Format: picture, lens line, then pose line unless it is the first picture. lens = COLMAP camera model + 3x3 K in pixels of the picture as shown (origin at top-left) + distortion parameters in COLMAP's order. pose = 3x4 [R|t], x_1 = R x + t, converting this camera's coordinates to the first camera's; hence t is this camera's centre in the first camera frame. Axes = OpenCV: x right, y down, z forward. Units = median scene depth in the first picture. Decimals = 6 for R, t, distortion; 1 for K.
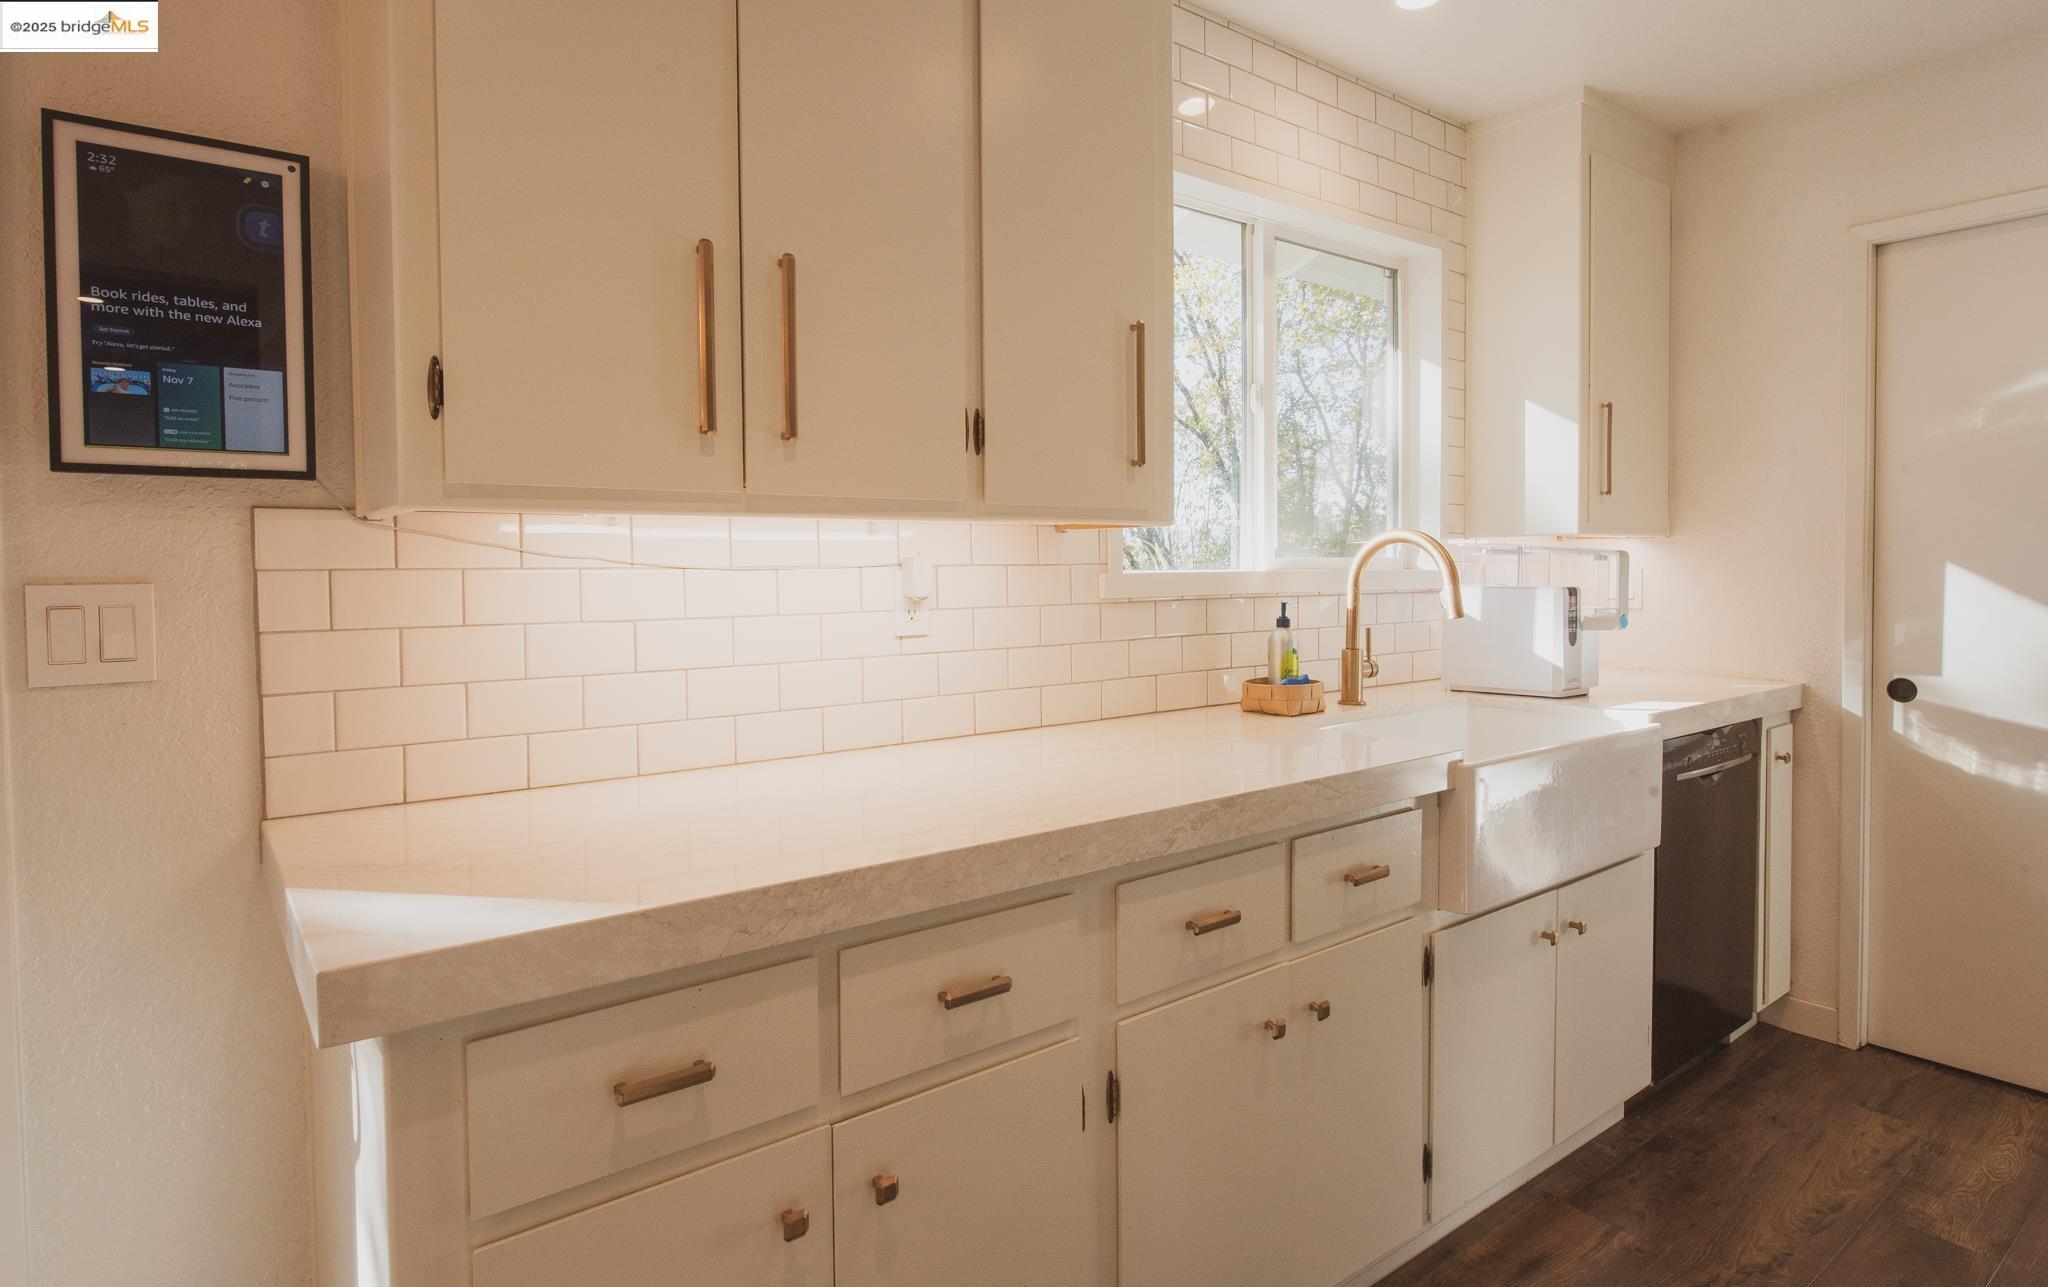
lens RADIAL K [[1098.8, 0, 1027.4], [0, 1098.8, 595.6], [0, 0, 1]] dist [-0.003059, -0.000032]
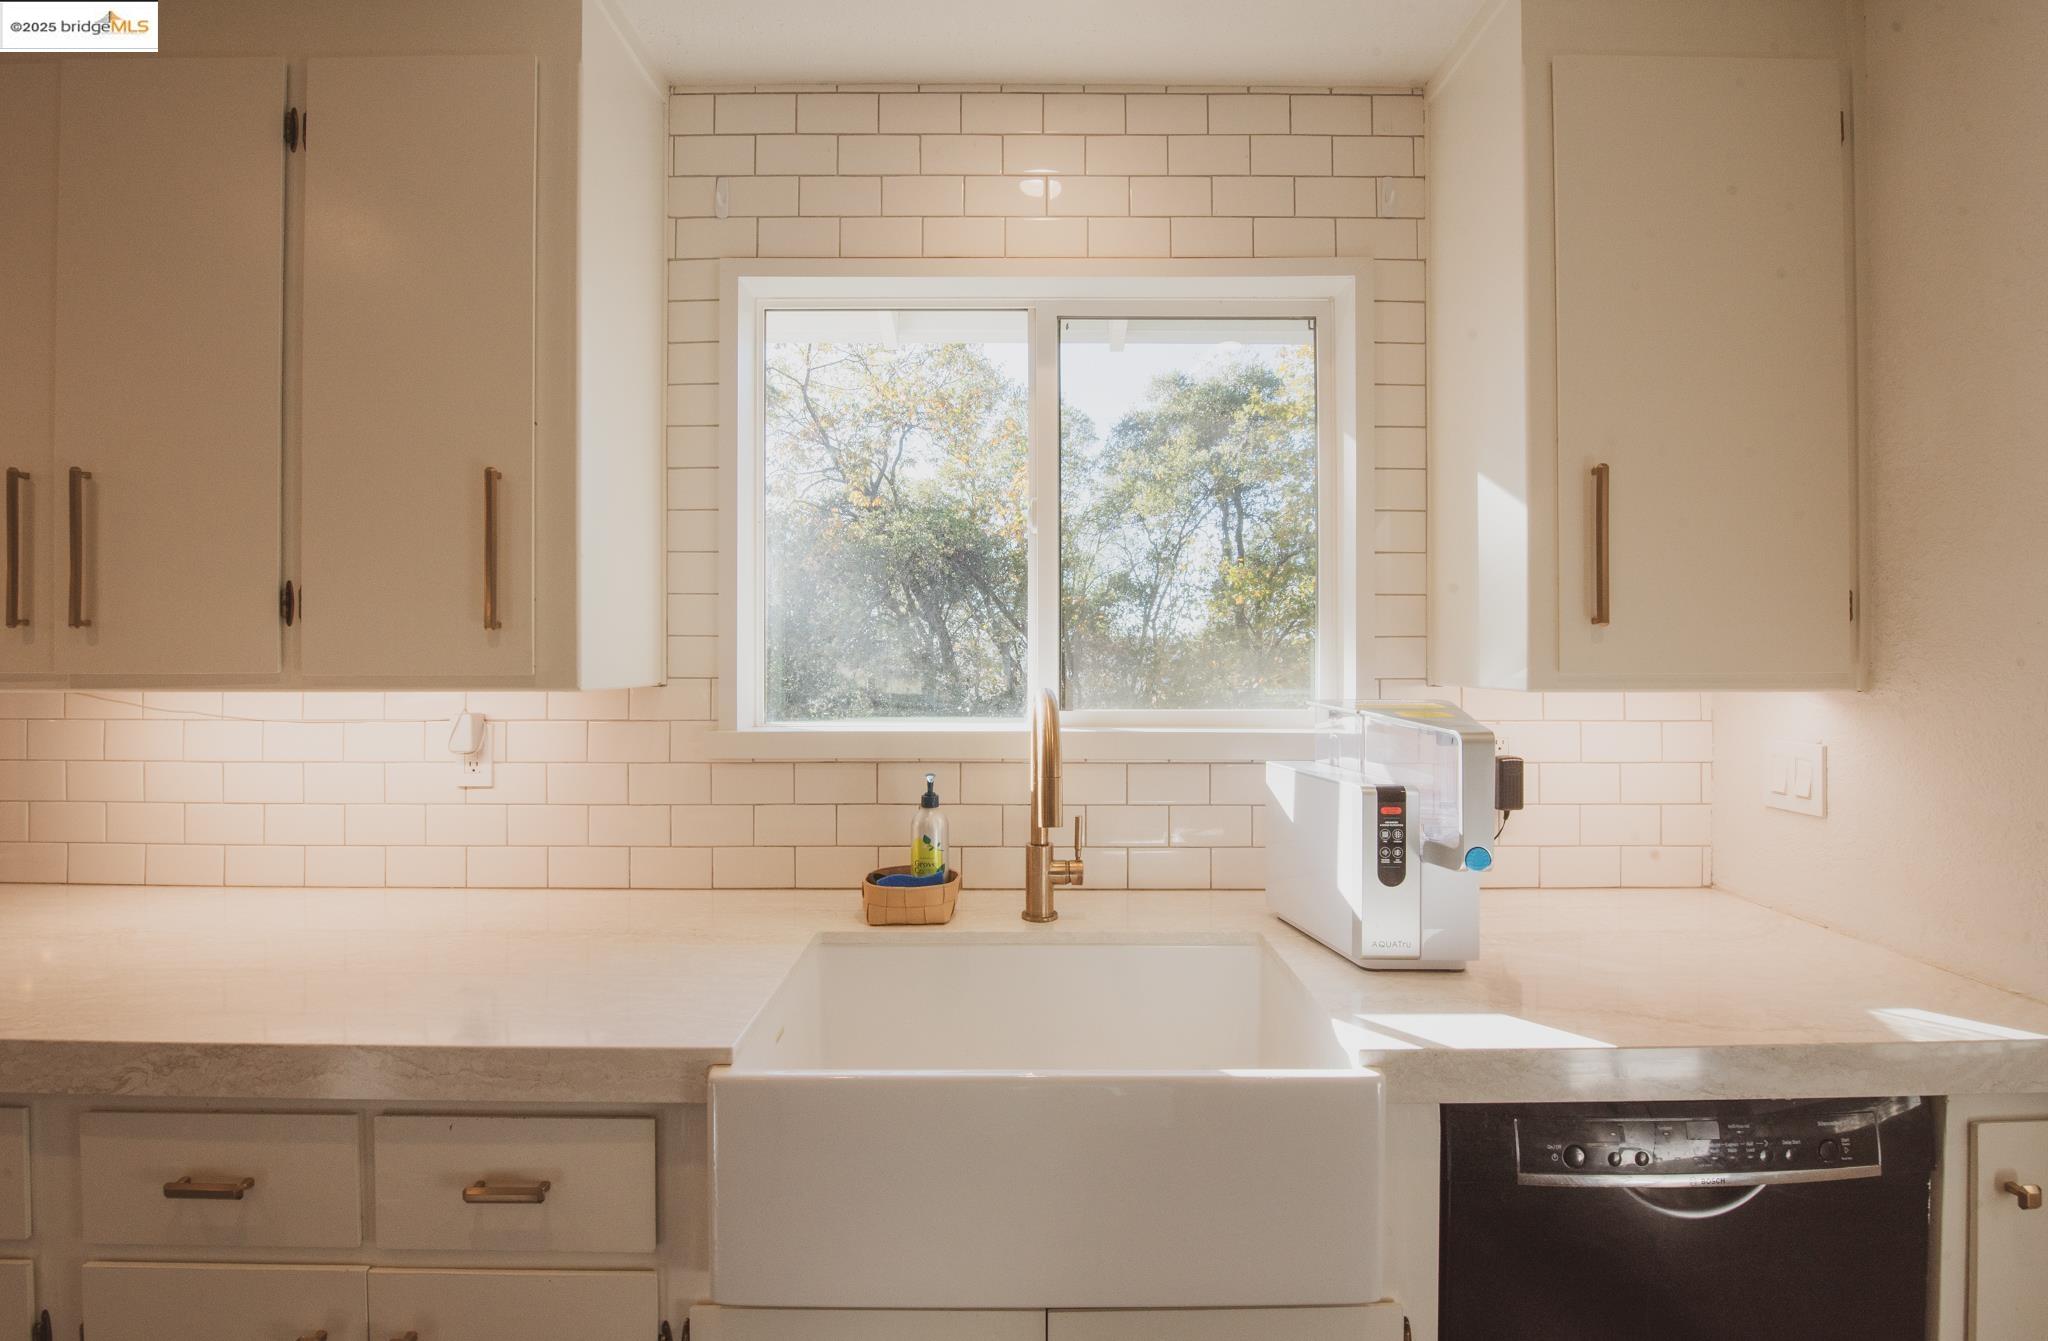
lens RADIAL K [[870.2, 0, 1028.8], [0, 870.2, 653.6], [0, 0, 1]] dist [-0.018238, 0.000105]
pose [[0.794398, 0.006824, -0.607360, 0.647708], [-0.022969, 0.999559, -0.018813, -0.069440], [0.606964, 0.028895, 0.794204, 0.521876]]
